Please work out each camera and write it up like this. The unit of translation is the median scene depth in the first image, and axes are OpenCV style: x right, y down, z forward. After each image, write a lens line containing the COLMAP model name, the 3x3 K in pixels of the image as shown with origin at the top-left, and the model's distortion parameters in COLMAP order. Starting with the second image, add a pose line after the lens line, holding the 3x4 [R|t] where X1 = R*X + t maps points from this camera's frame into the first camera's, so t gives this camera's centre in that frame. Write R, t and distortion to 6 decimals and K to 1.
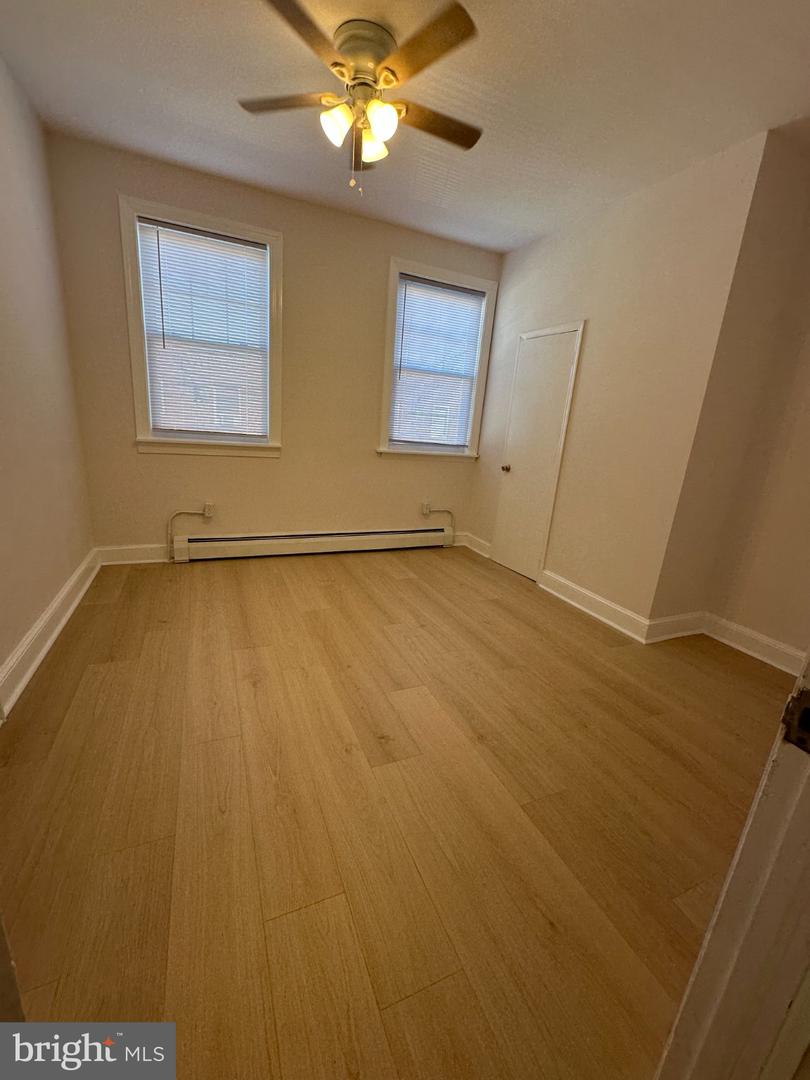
lens RADIAL K [[435.7, 0, 405.0], [0, 435.7, 540.0], [0, 0, 1]] dist [-0.007671, 0.000591]
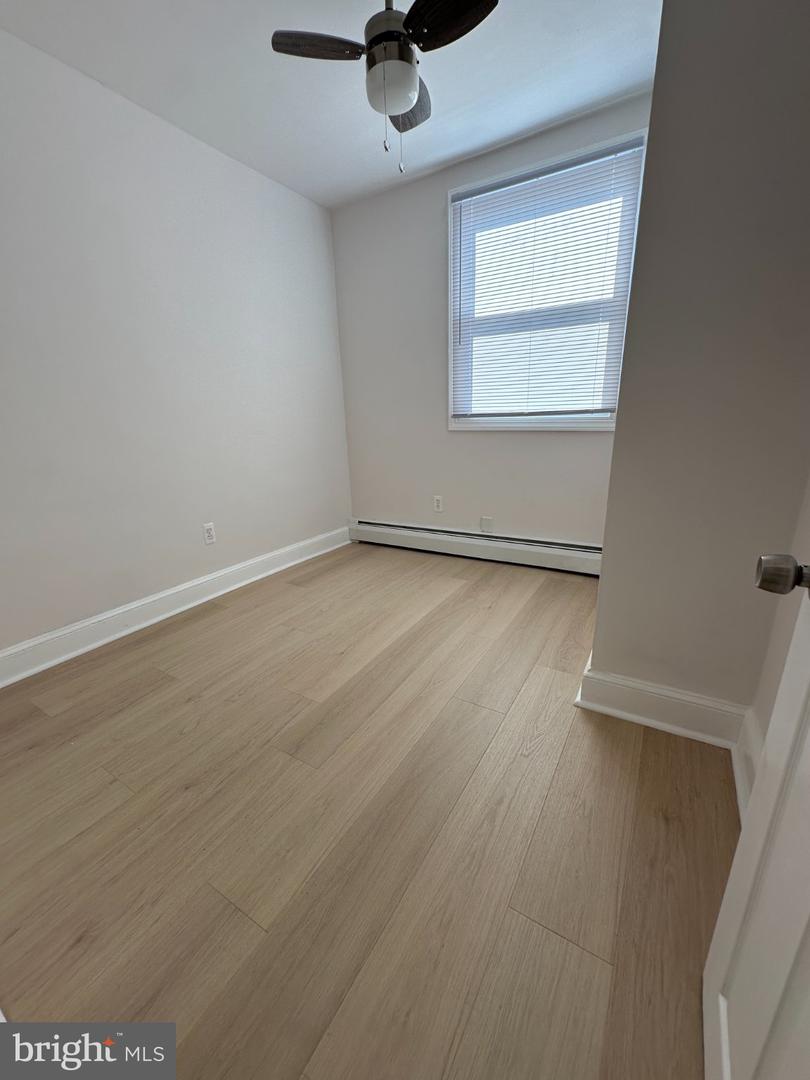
lens RADIAL K [[435.7, 0, 405.0], [0, 435.7, 540.0], [0, 0, 1]] dist [-0.007671, 0.000591]
pose [[0.571239, 0.137431, -0.809196, 0.738570], [-0.158082, 0.985846, 0.055837, -0.050504], [0.805417, 0.096023, 0.584879, 0.625427]]
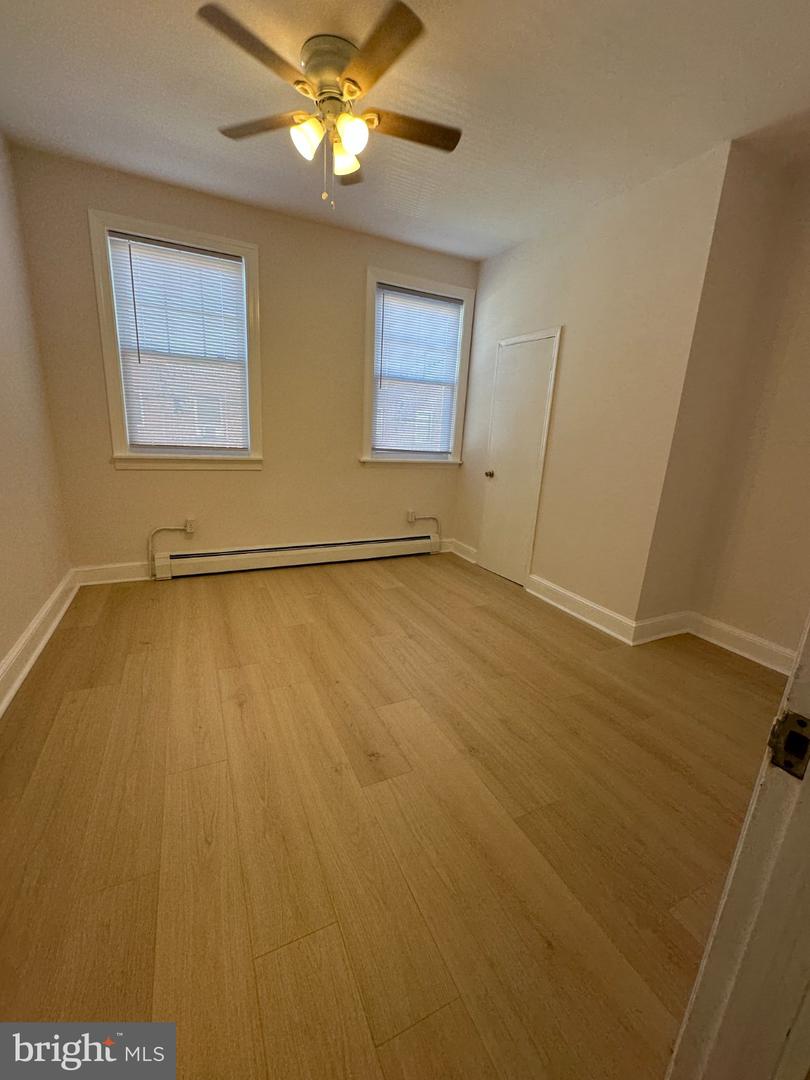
lens RADIAL K [[435.7, 0, 405.0], [0, 435.7, 540.0], [0, 0, 1]] dist [-0.007671, 0.000591]
pose [[0.999070, -0.032538, 0.028306, 0.005268], [0.032860, 0.999400, -0.010984, -0.010494], [-0.027931, 0.011904, 0.999539, 0.005371]]
